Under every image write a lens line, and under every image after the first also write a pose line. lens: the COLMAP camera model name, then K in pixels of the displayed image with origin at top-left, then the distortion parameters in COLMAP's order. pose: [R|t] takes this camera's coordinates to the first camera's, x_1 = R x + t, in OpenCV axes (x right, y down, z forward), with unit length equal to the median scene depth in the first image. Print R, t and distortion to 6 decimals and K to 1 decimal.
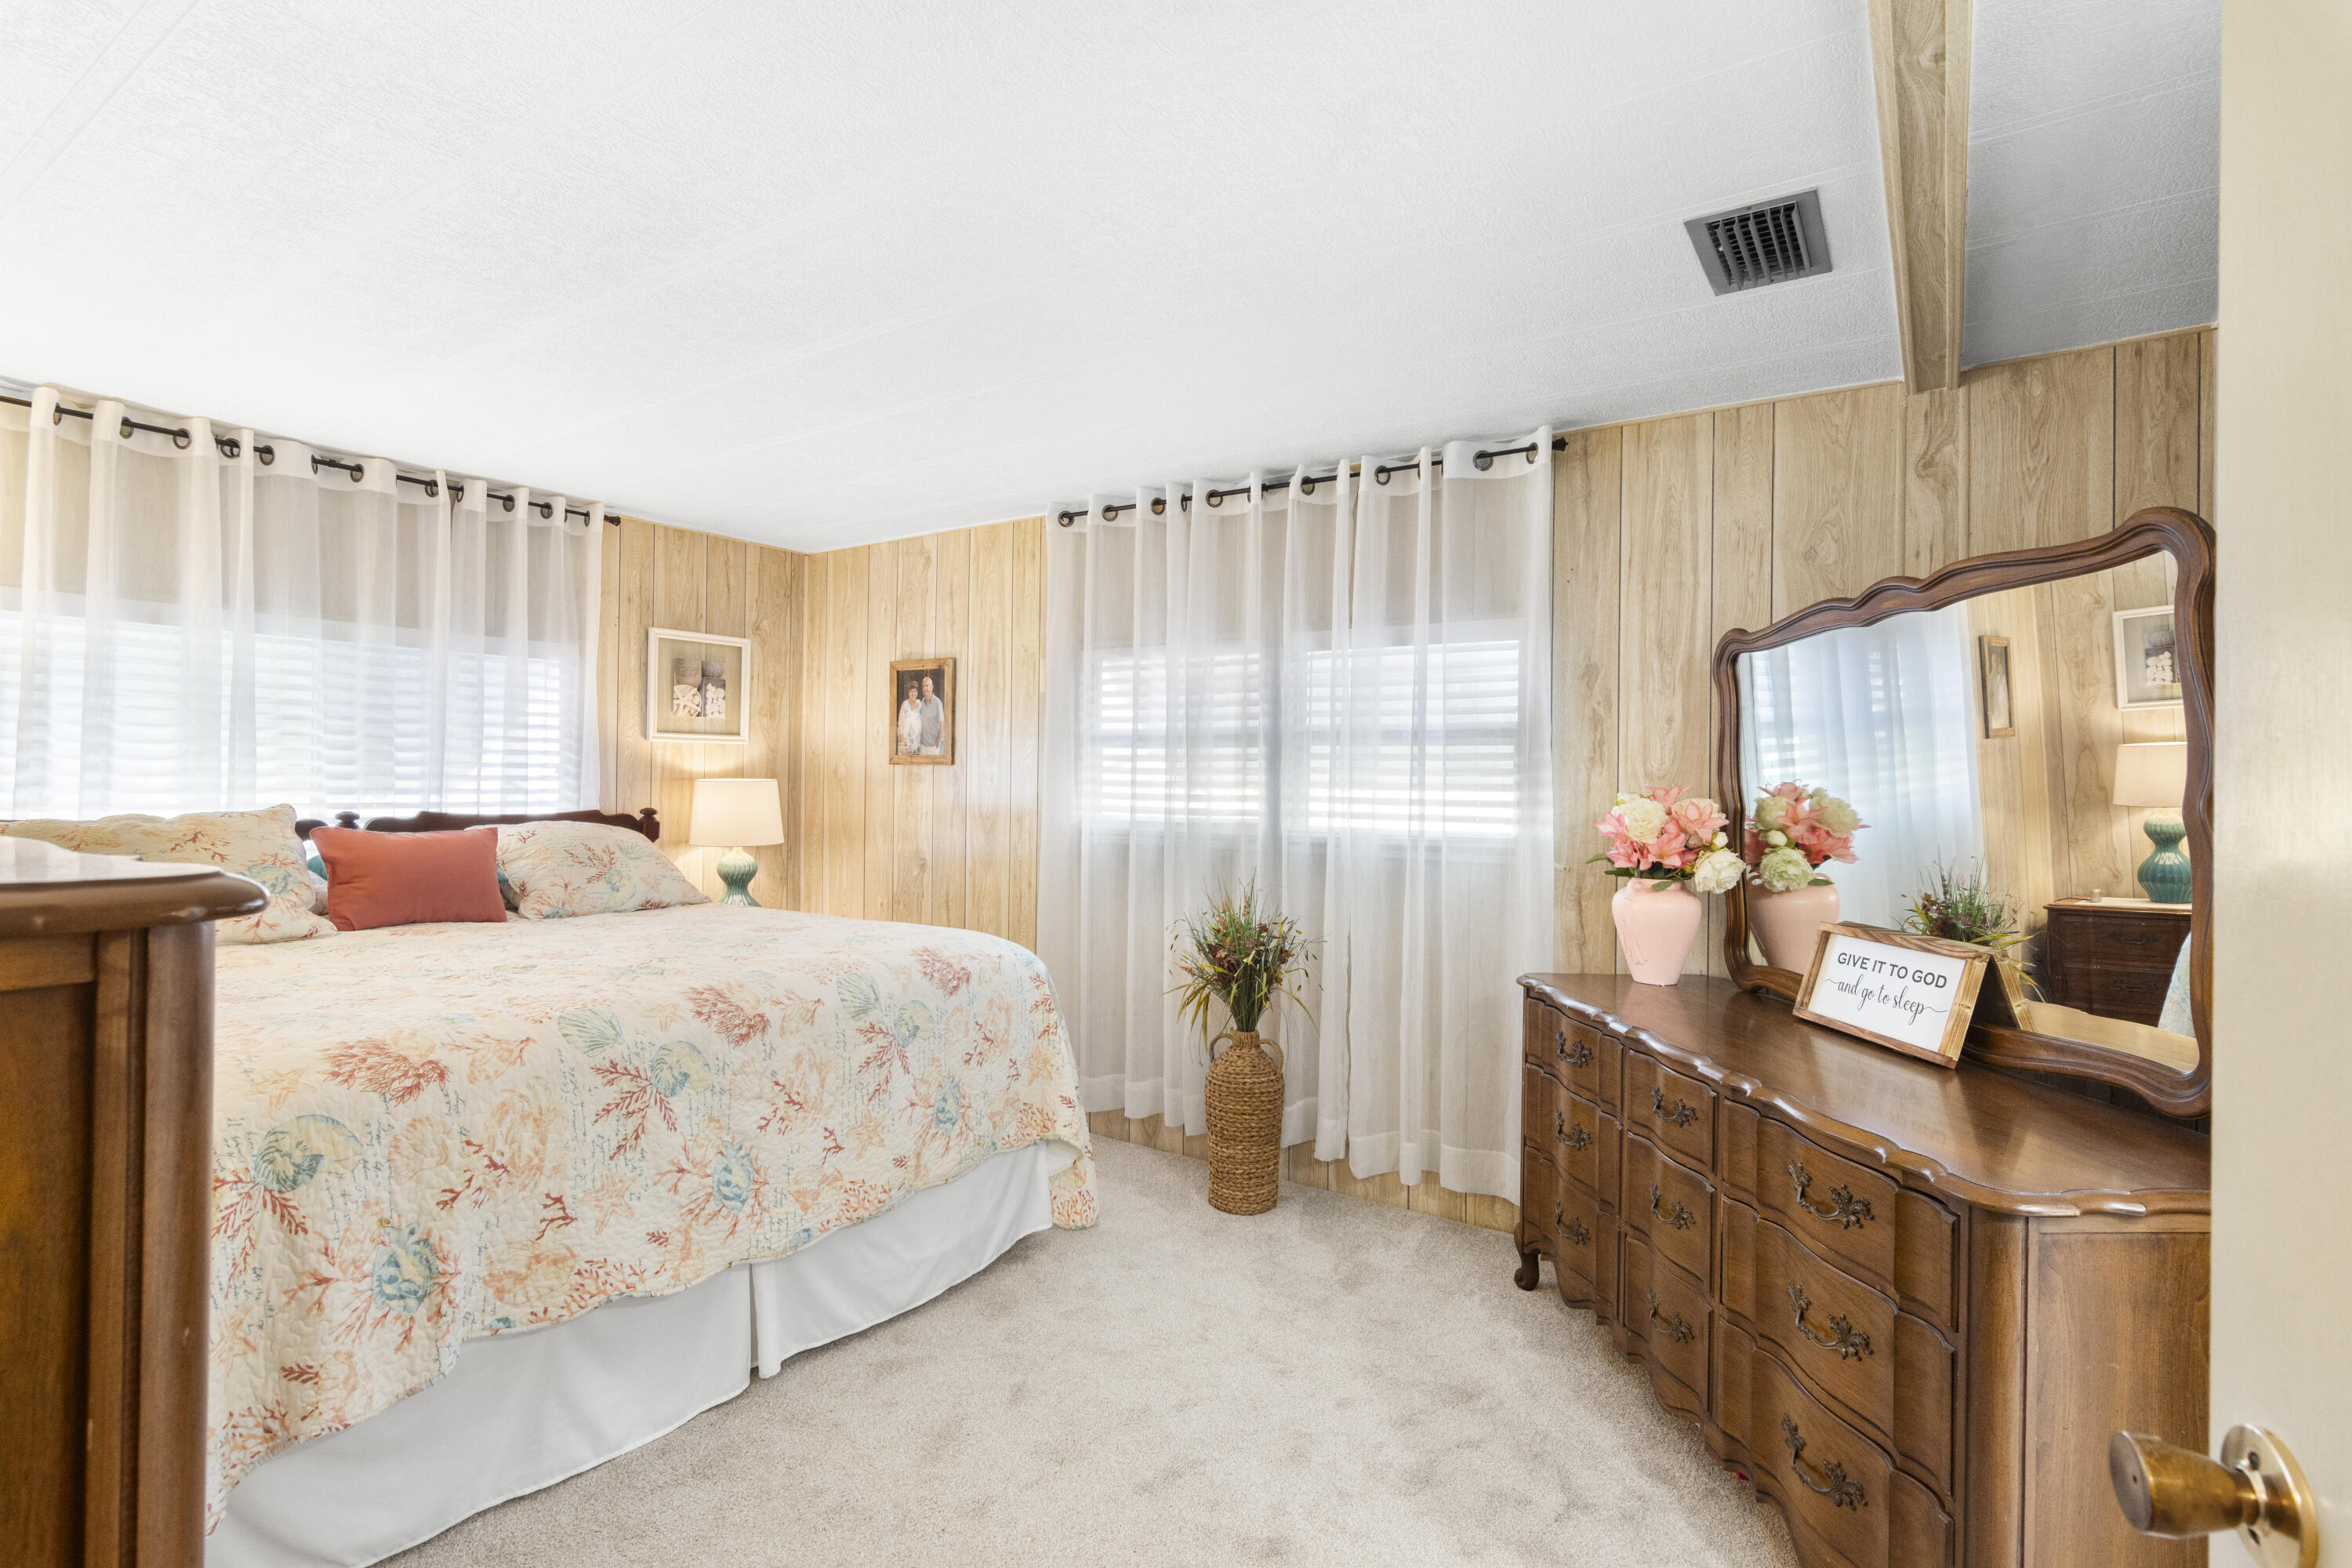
lens RADIAL K [[1135.0, 0, 1176.0], [0, 1135.0, 784.0], [0, 0, 1]] dist [0.000917, -0.000131]
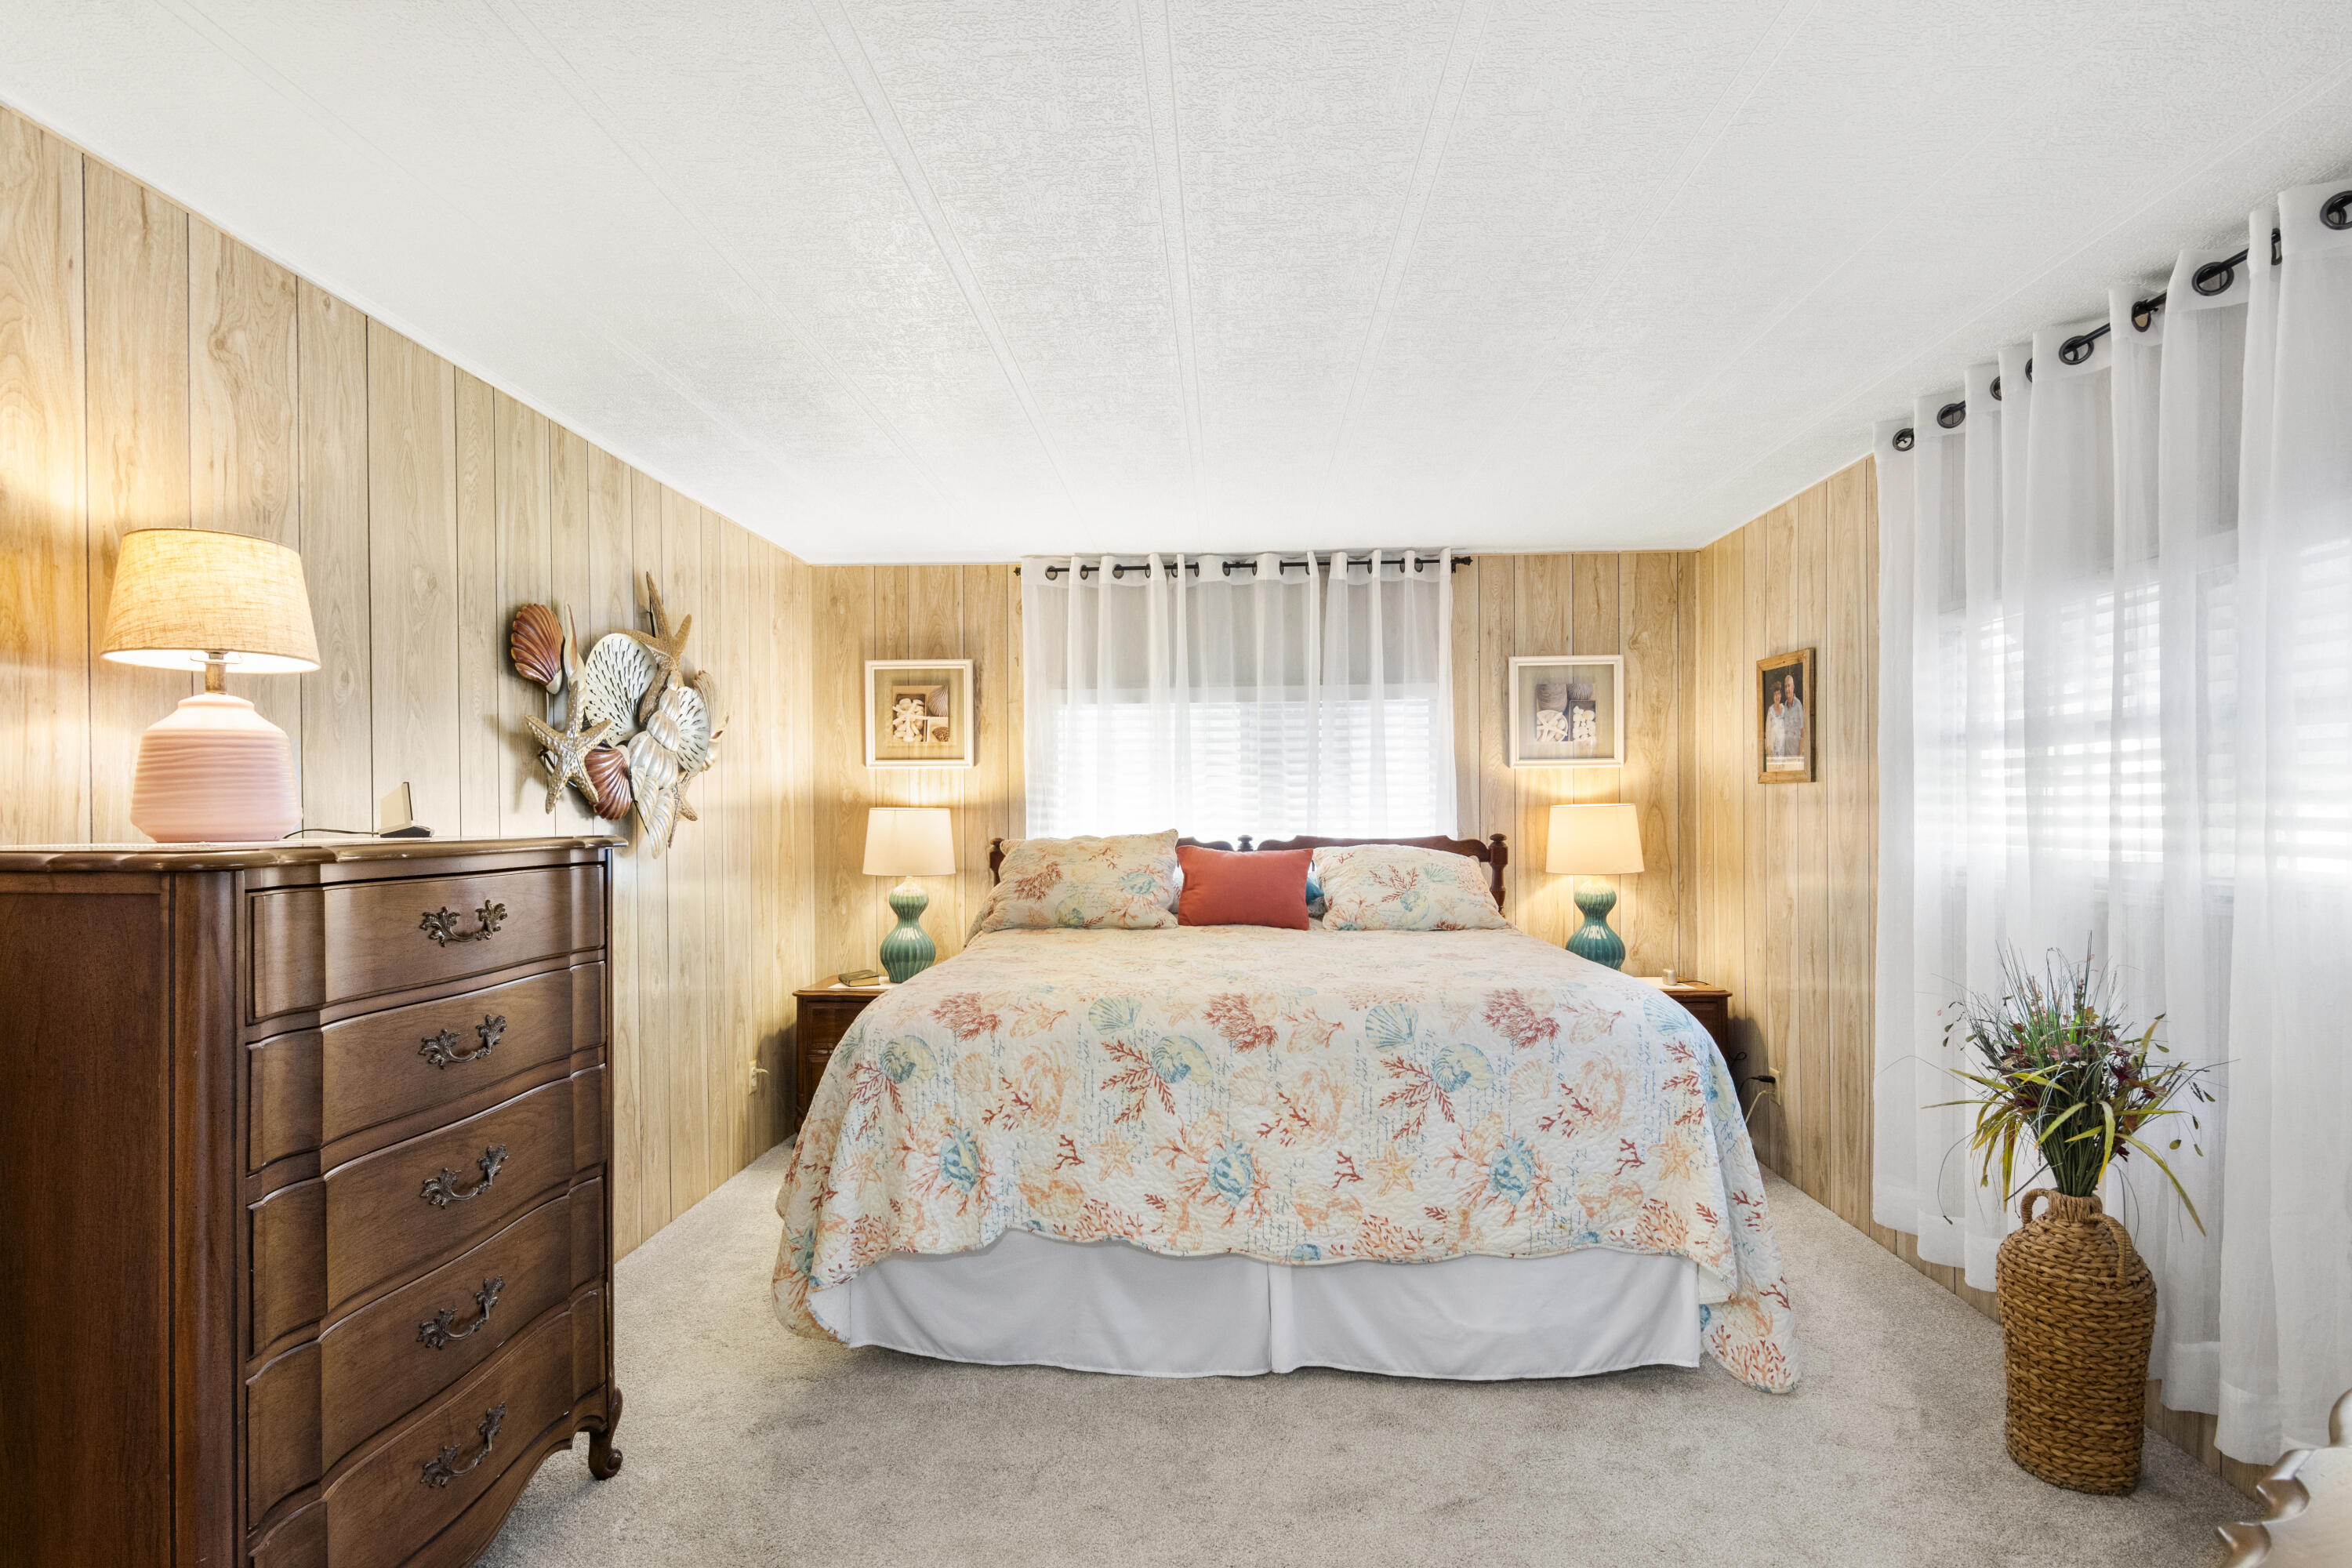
lens RADIAL K [[1176.6, 0, 1178.1], [0, 1176.6, 816.3], [0, 0, 1]] dist [-0.002568, -0.000727]
pose [[0.518896, -0.008464, -0.854795, 0.402758], [0.010938, 0.999935, -0.003261, 0.007445], [0.854767, -0.007657, 0.518955, 0.274955]]
